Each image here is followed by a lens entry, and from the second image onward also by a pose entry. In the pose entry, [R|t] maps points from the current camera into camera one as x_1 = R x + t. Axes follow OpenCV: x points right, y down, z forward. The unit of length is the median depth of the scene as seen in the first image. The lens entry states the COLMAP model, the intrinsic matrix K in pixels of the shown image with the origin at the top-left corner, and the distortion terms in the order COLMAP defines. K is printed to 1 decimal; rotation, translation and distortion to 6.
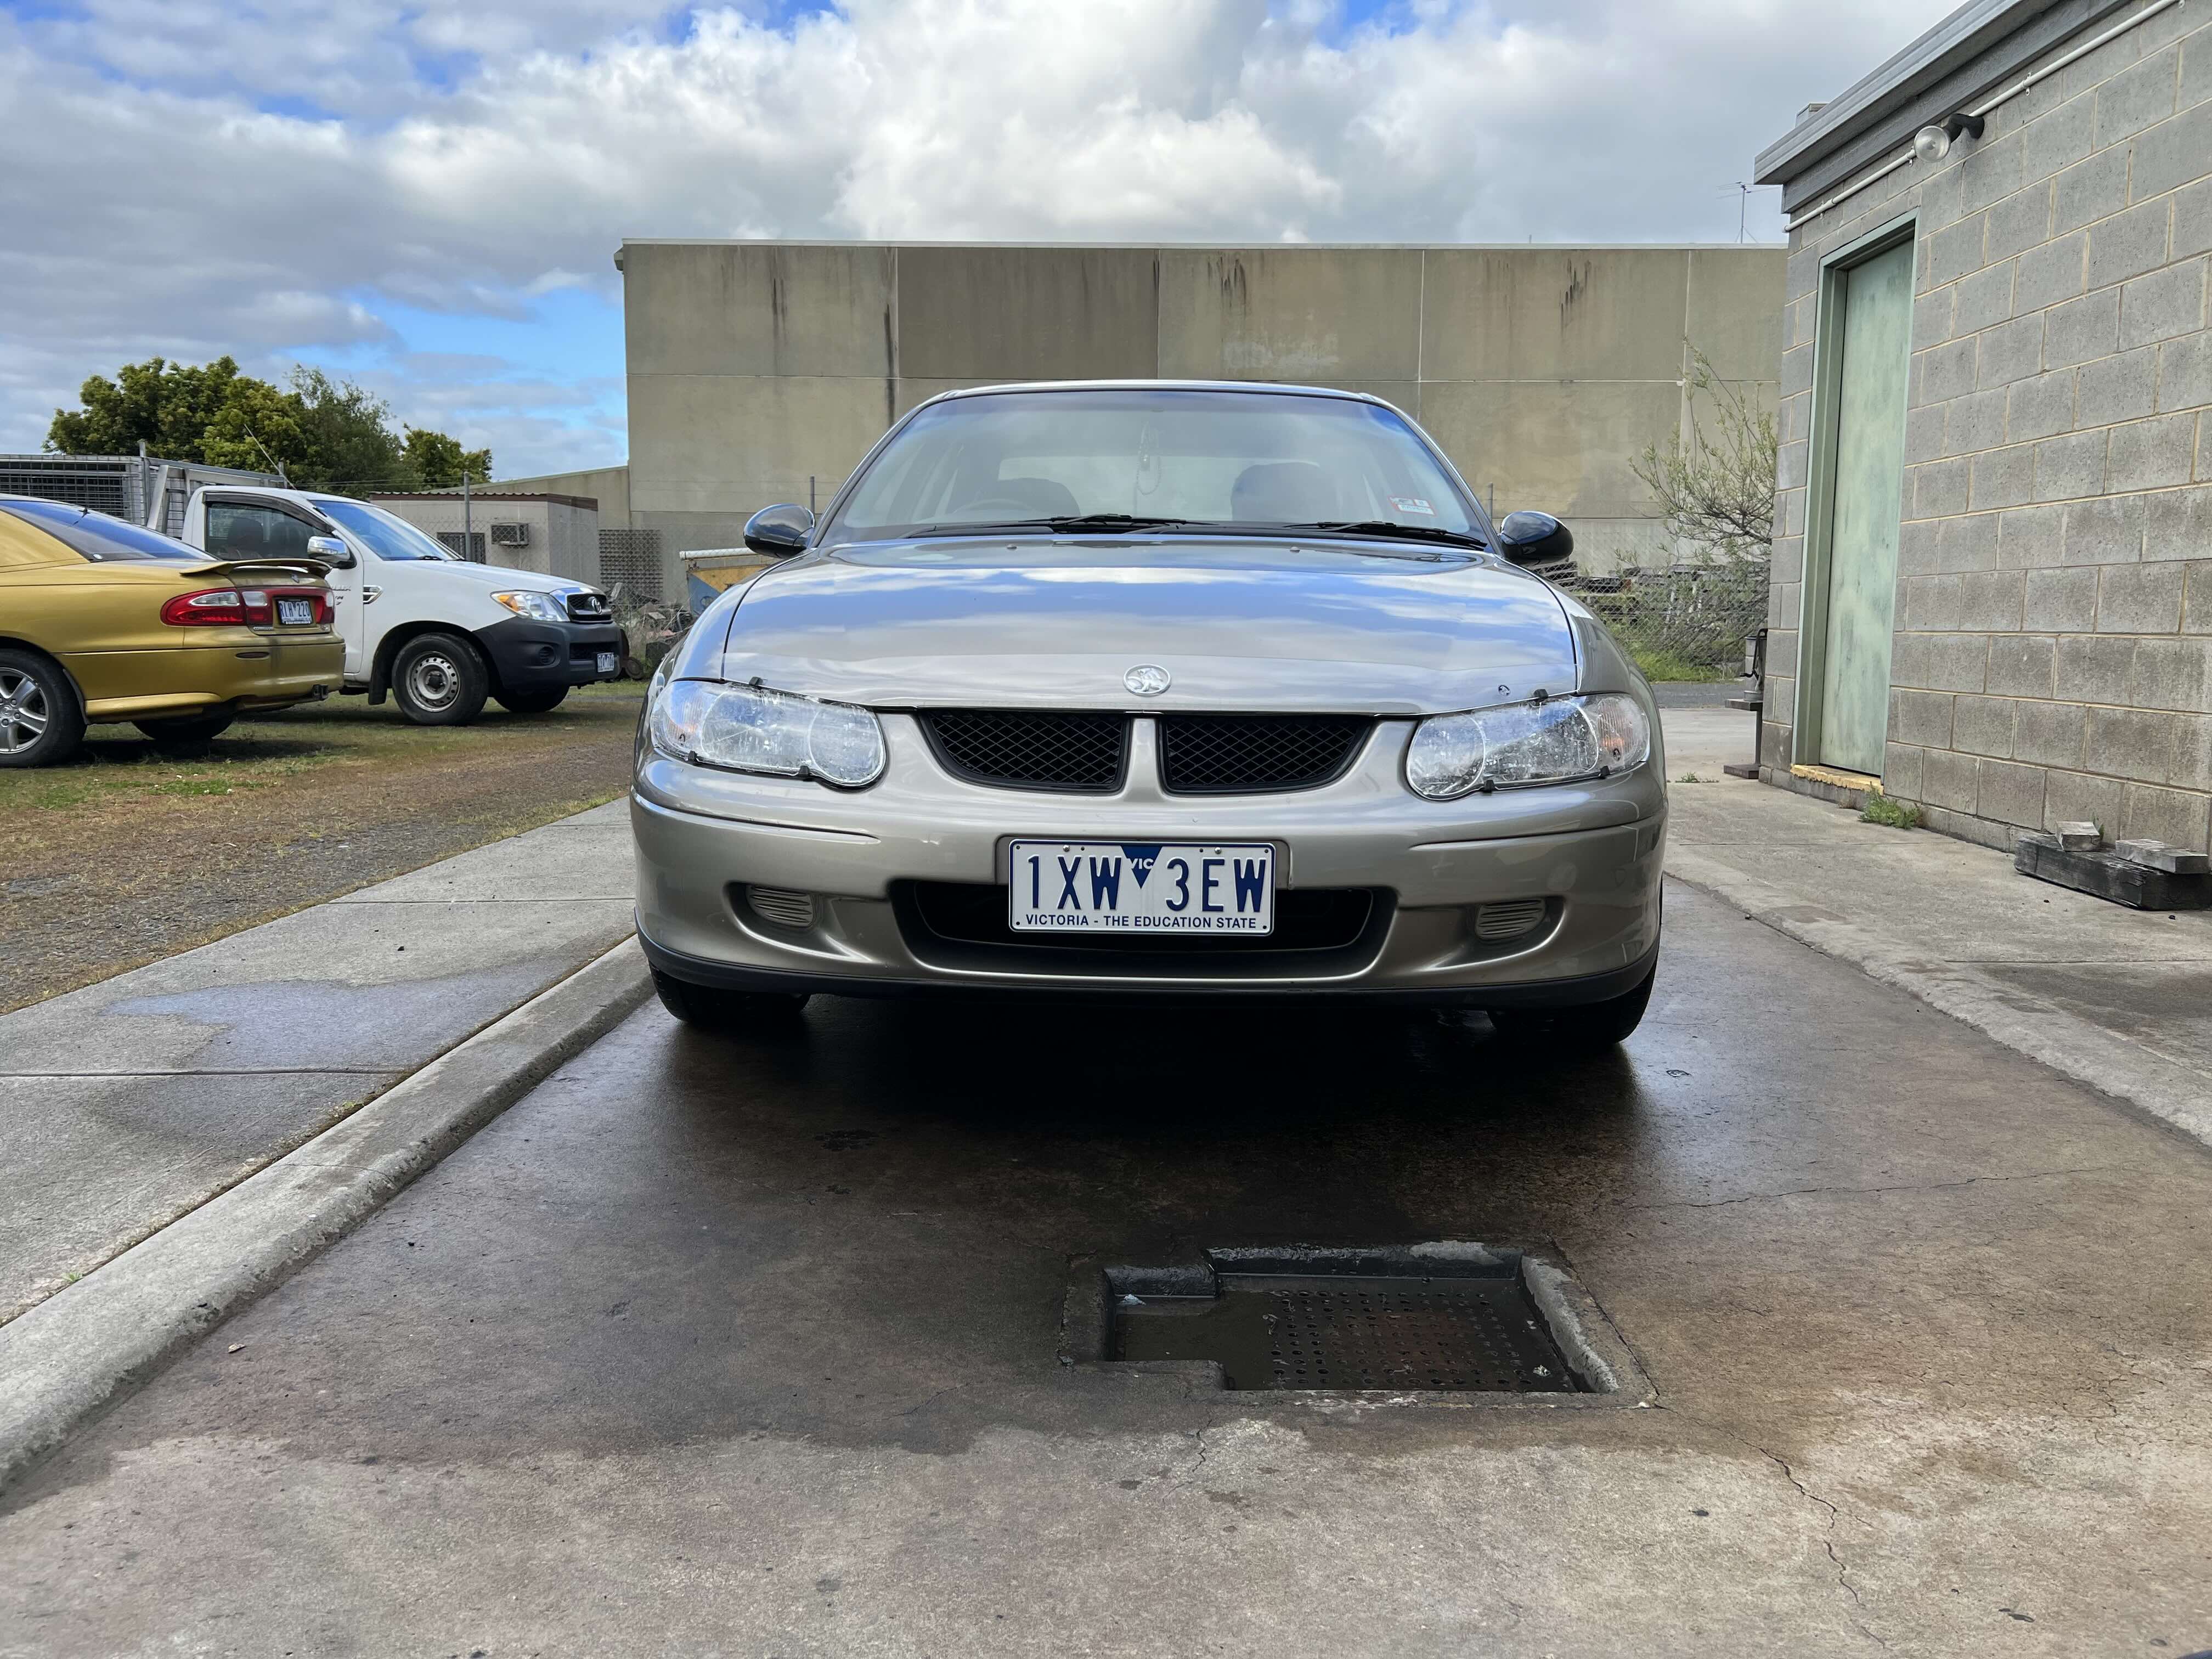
lens RADIAL K [[1675.0, 0, 1115.6], [0, 1675.0, 833.8], [0, 0, 1]] dist [0.029304, -0.017845]
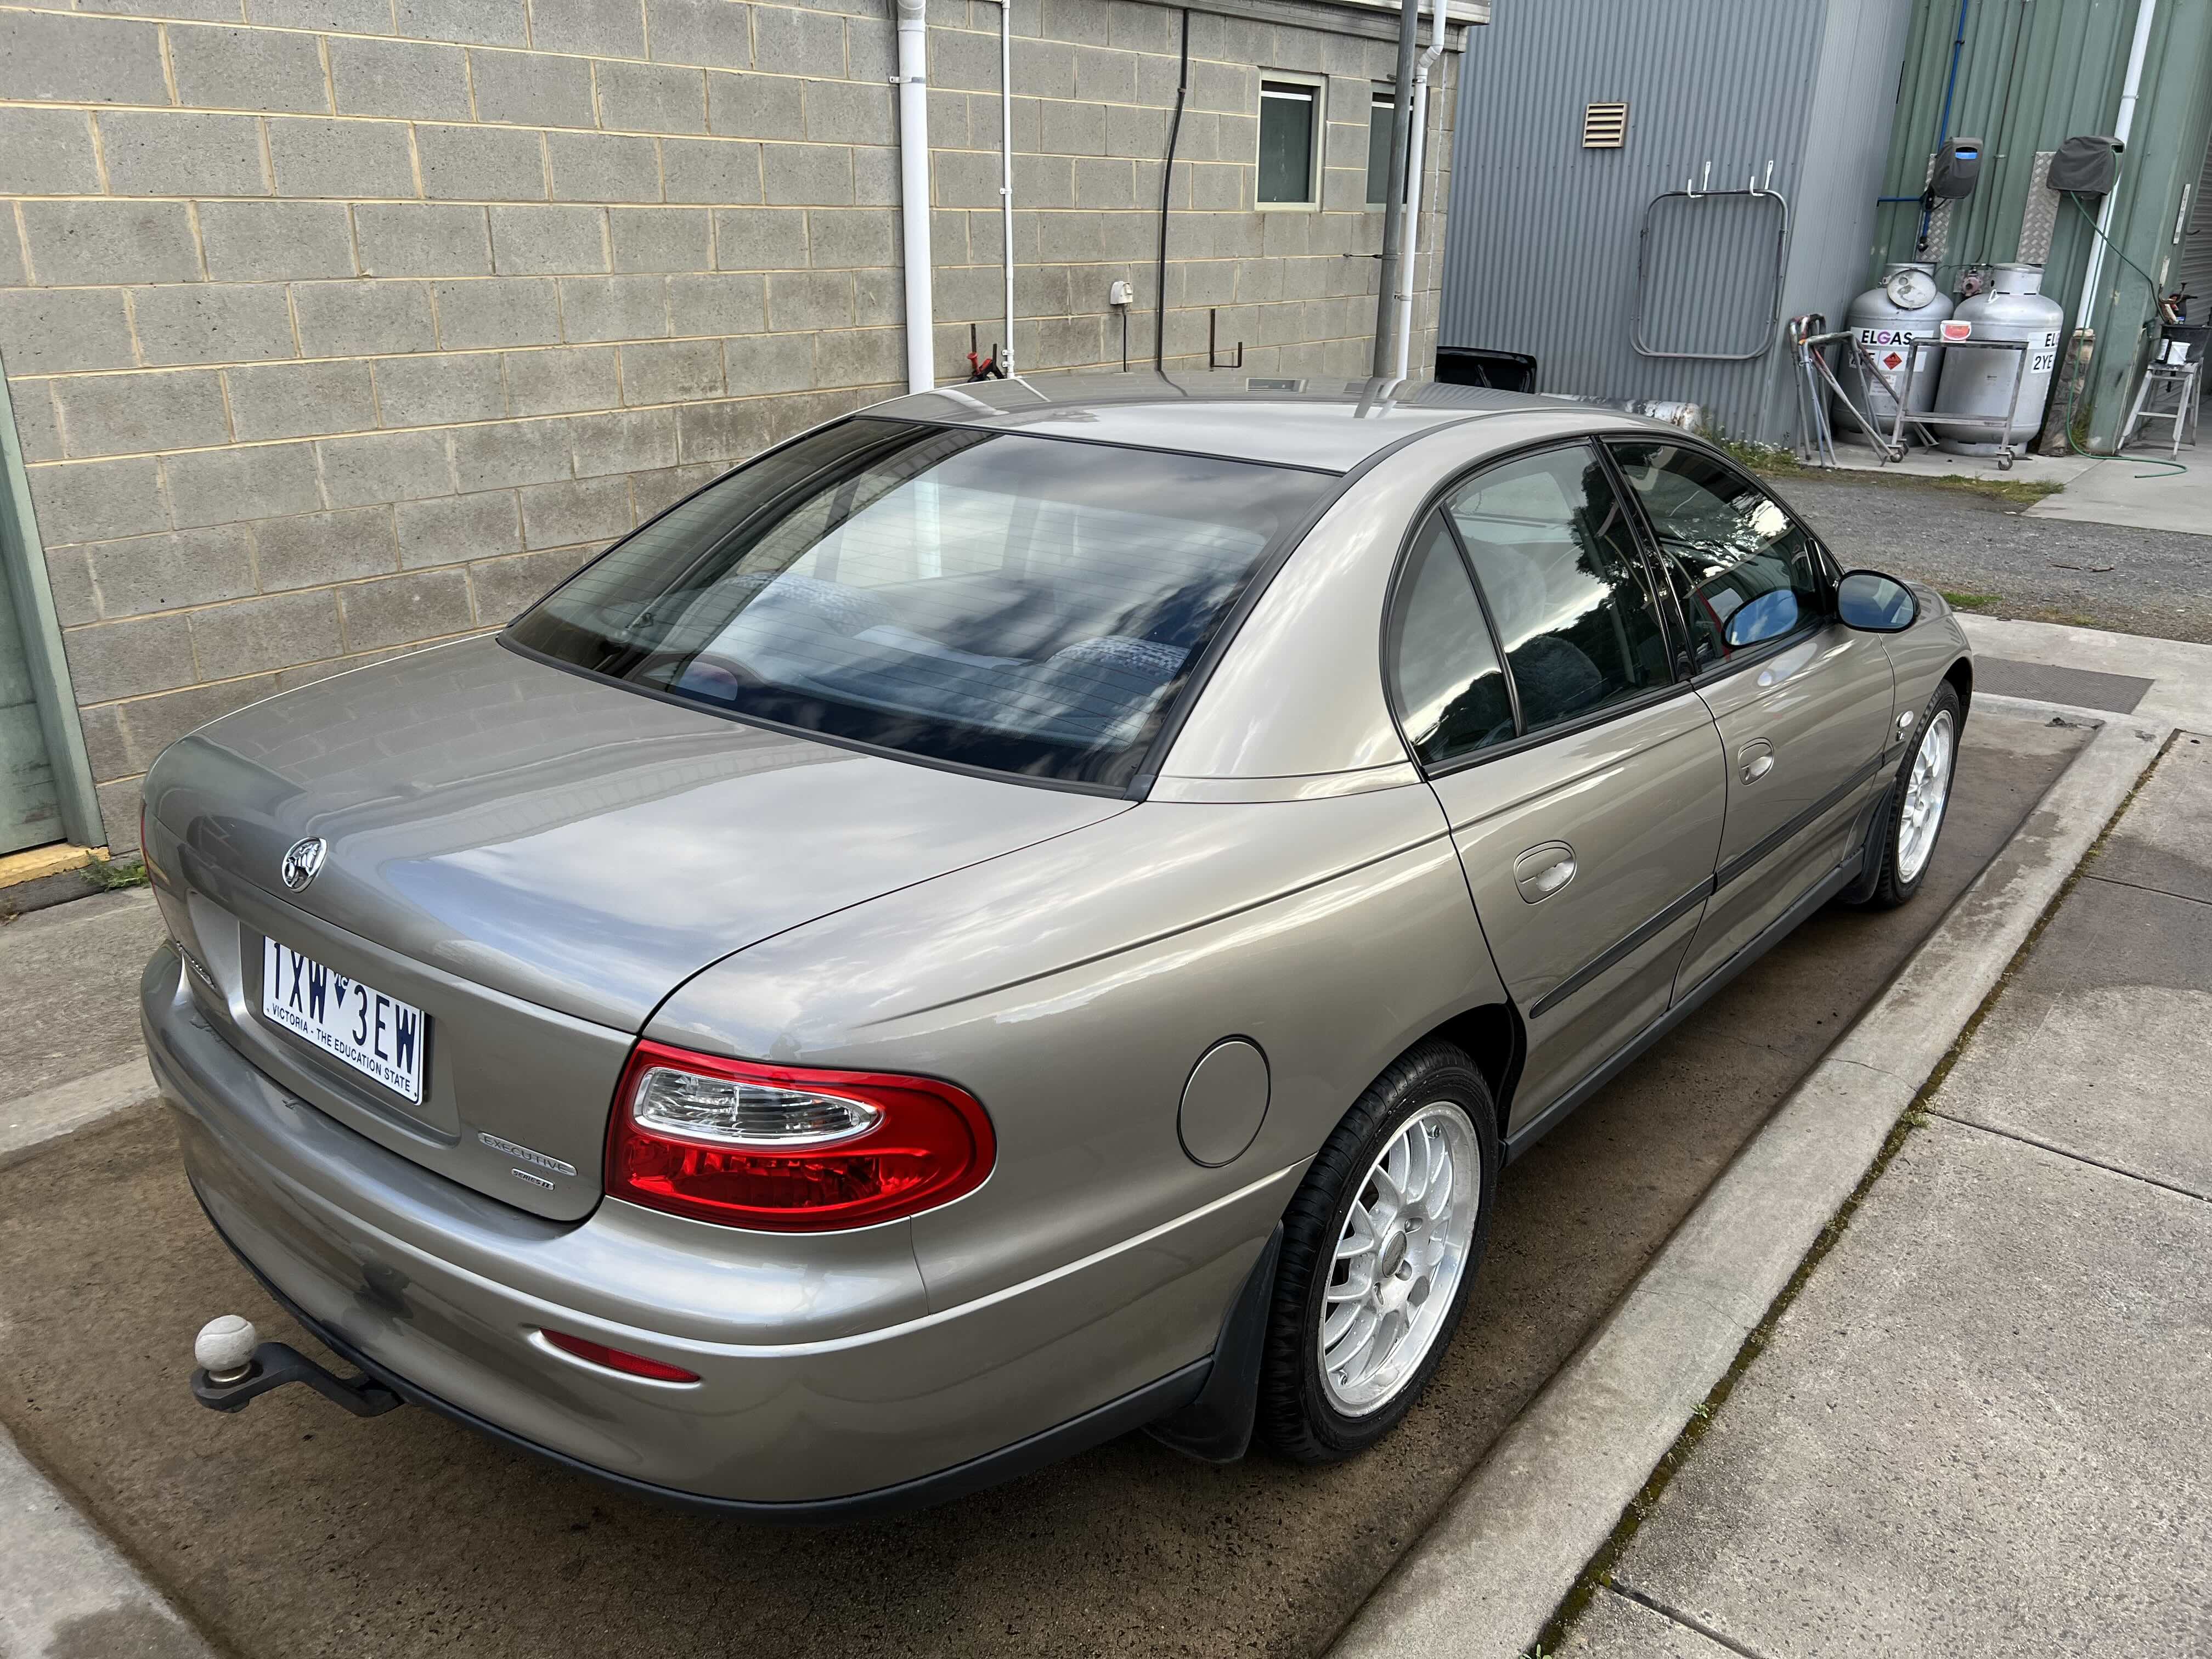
lens RADIAL K [[1675.0, 0, 1103.9], [0, 1675.0, 831.2], [0, 0, 1]] dist [0.029304, -0.017845]
pose [[-0.782990, -0.237733, 0.574813, -0.022321], [0.056342, 0.893182, 0.446152, -0.027148], [-0.619478, 0.381718, -0.685958, 0.103665]]
